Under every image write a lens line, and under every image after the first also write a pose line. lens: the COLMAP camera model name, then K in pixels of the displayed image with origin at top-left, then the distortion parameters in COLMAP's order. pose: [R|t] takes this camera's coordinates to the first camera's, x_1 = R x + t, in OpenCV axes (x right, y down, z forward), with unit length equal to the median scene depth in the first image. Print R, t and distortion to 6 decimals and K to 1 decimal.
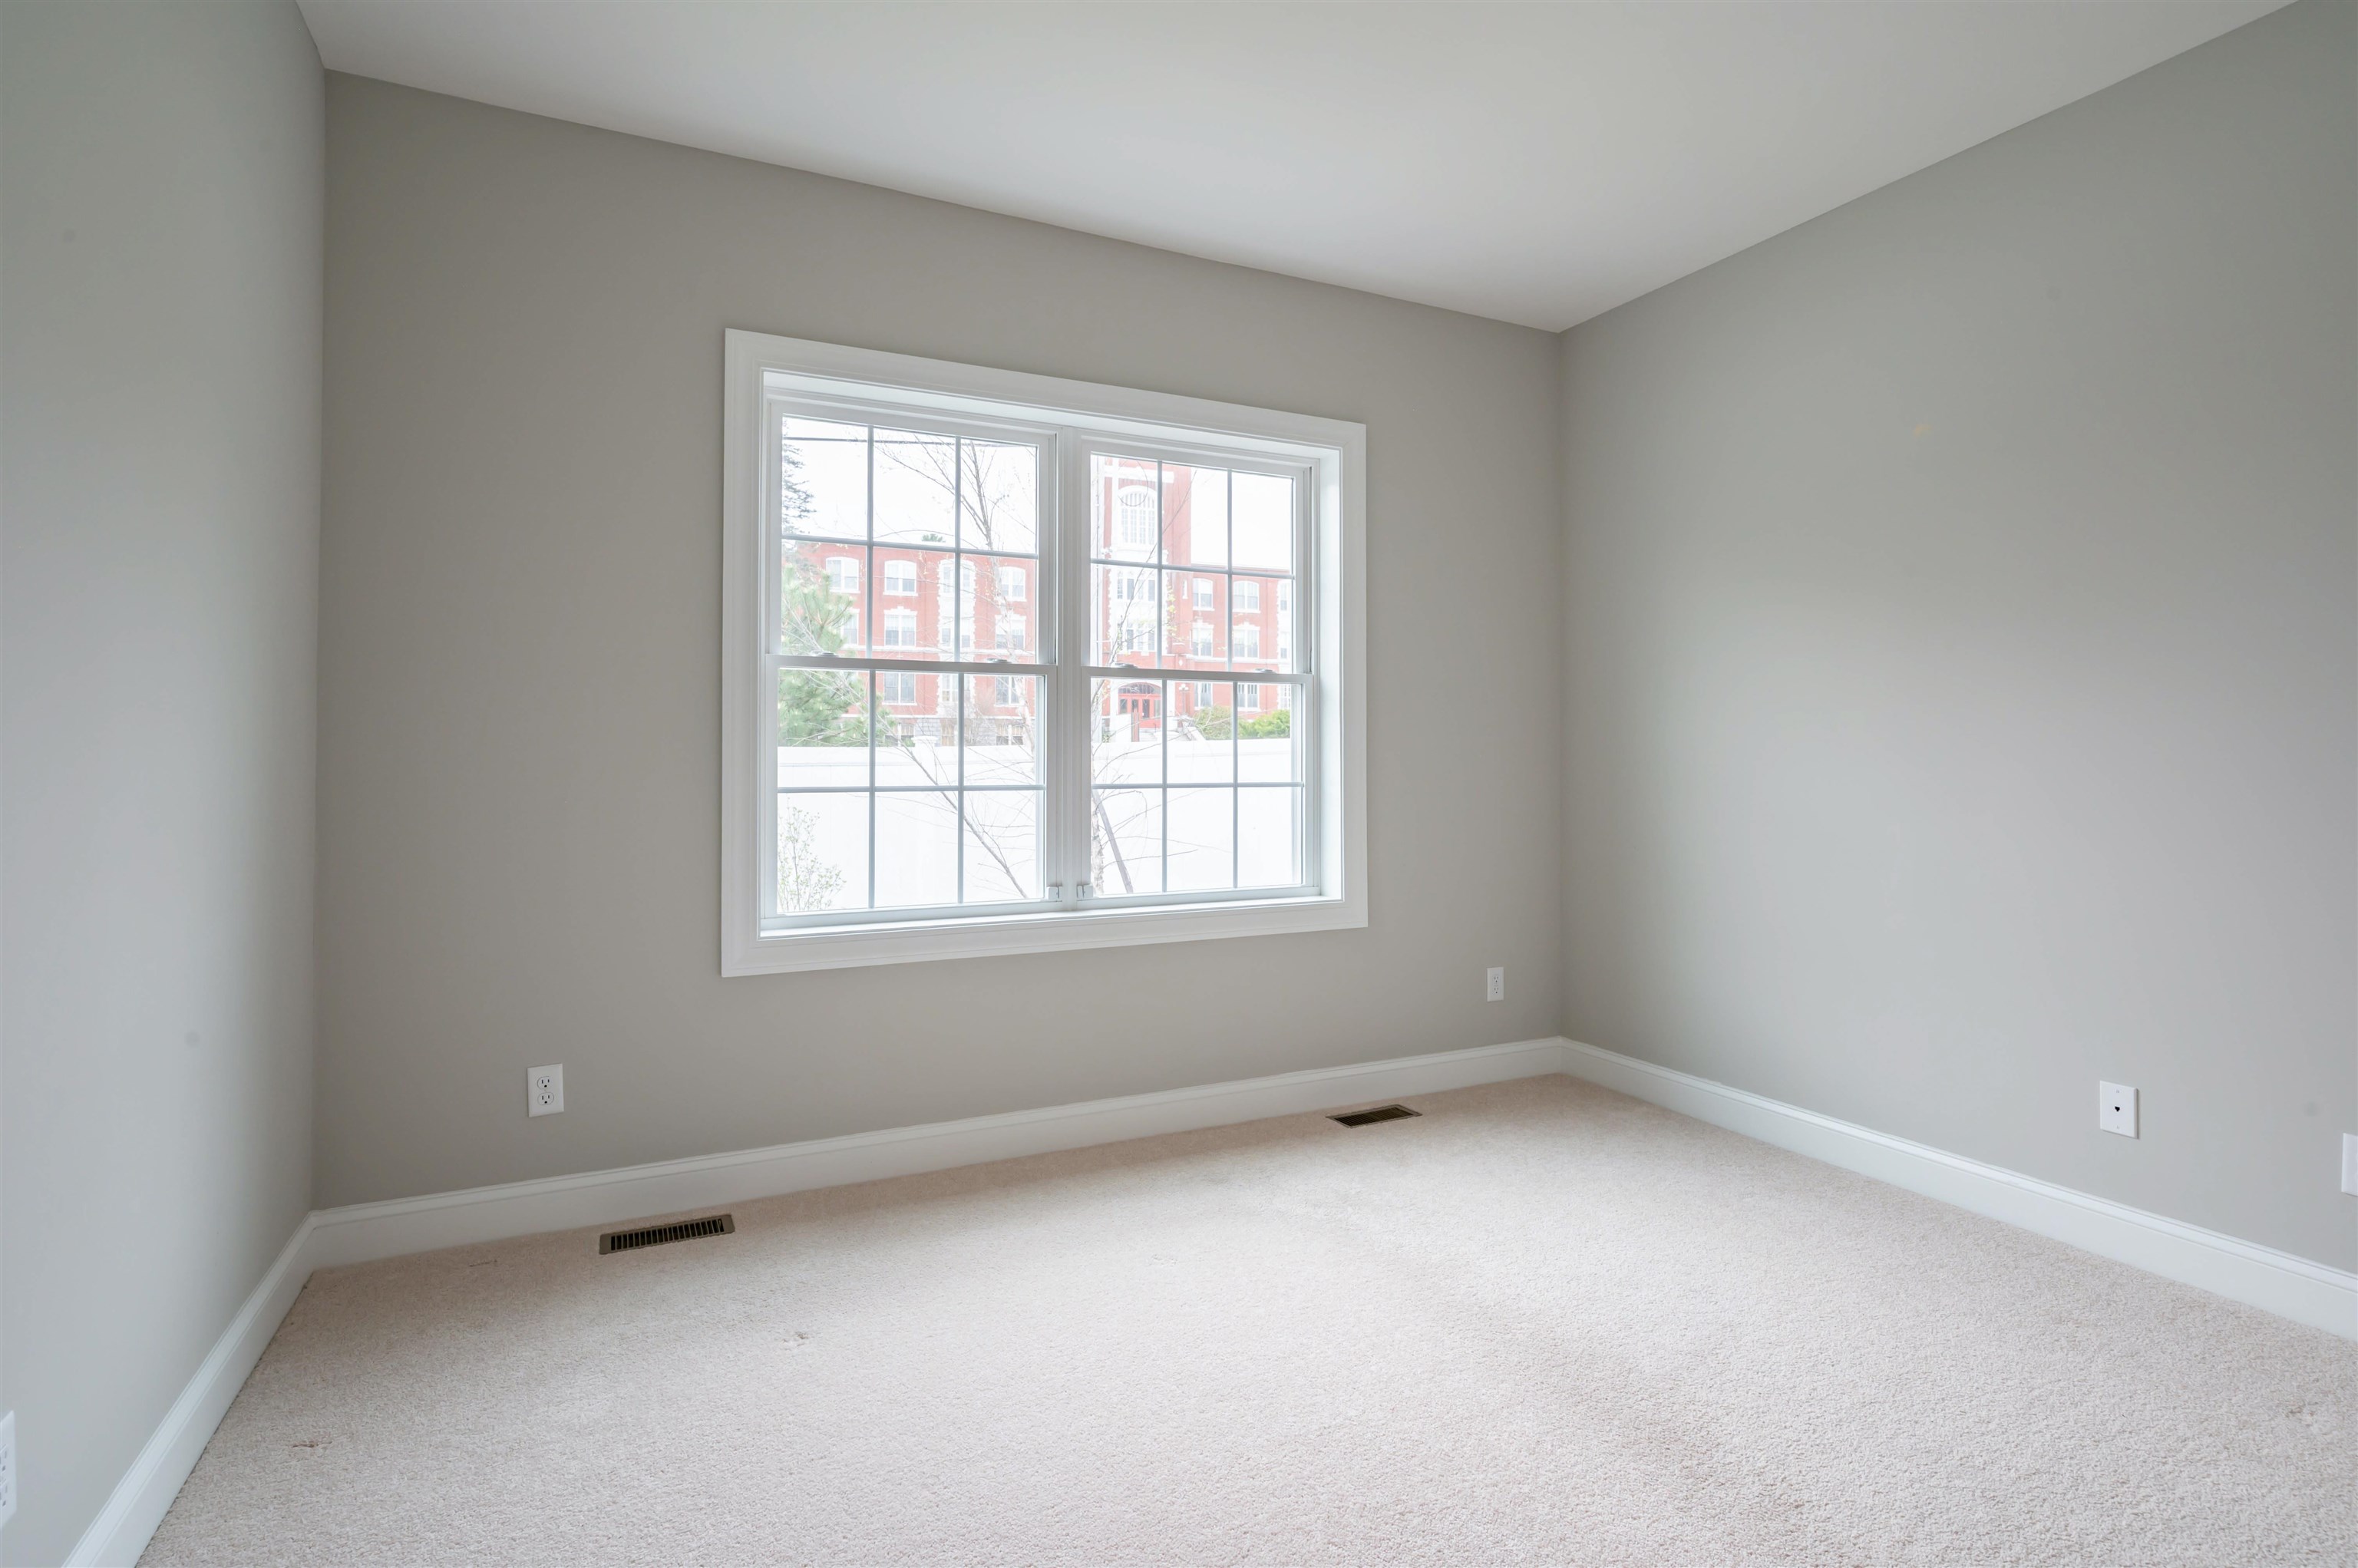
lens RADIAL K [[1069.3, 0, 1172.0], [0, 1069.3, 736.5], [0, 0, 1]] dist [-0.002475, -0.000018]
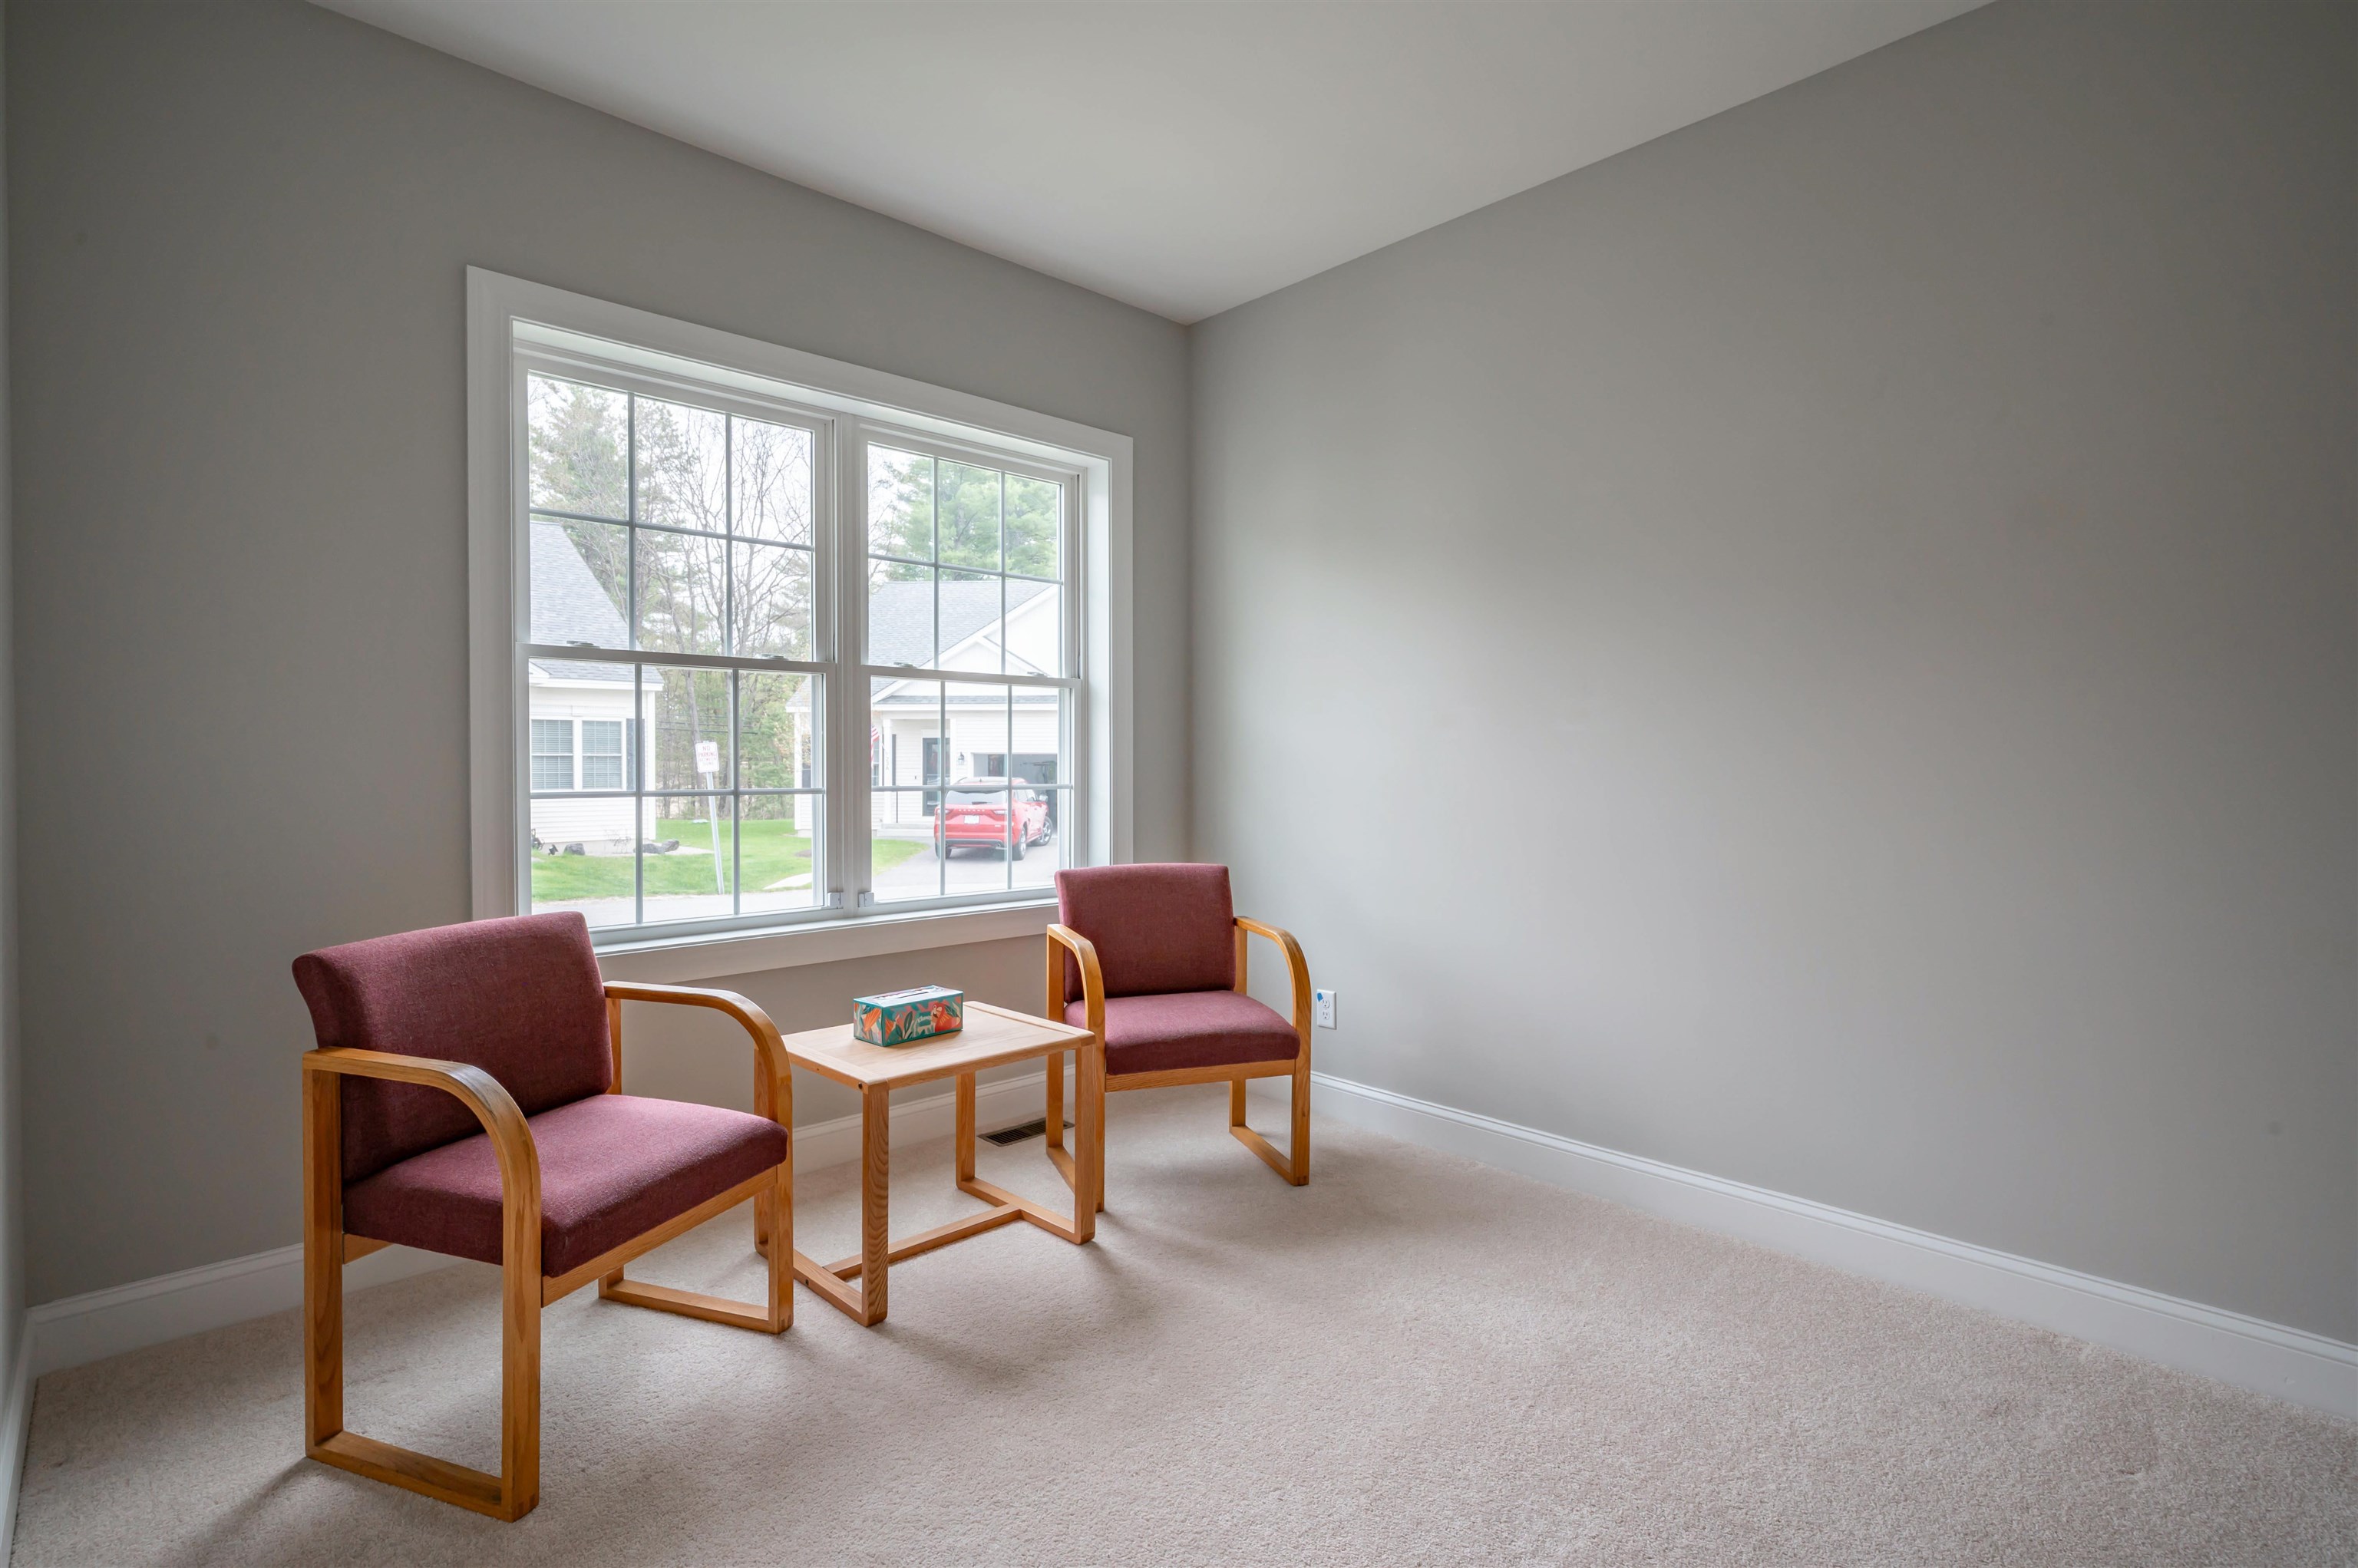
lens RADIAL K [[1143.2, 0, 1179.0], [0, 1143.2, 784.0], [0, 0, 1]] dist [0.000140, 0.000344]
pose [[0.942436, -0.006125, 0.334330, -0.160821], [-0.007372, 0.999209, 0.039085, -0.001119], [-0.334305, -0.039300, 0.941645, -0.072902]]
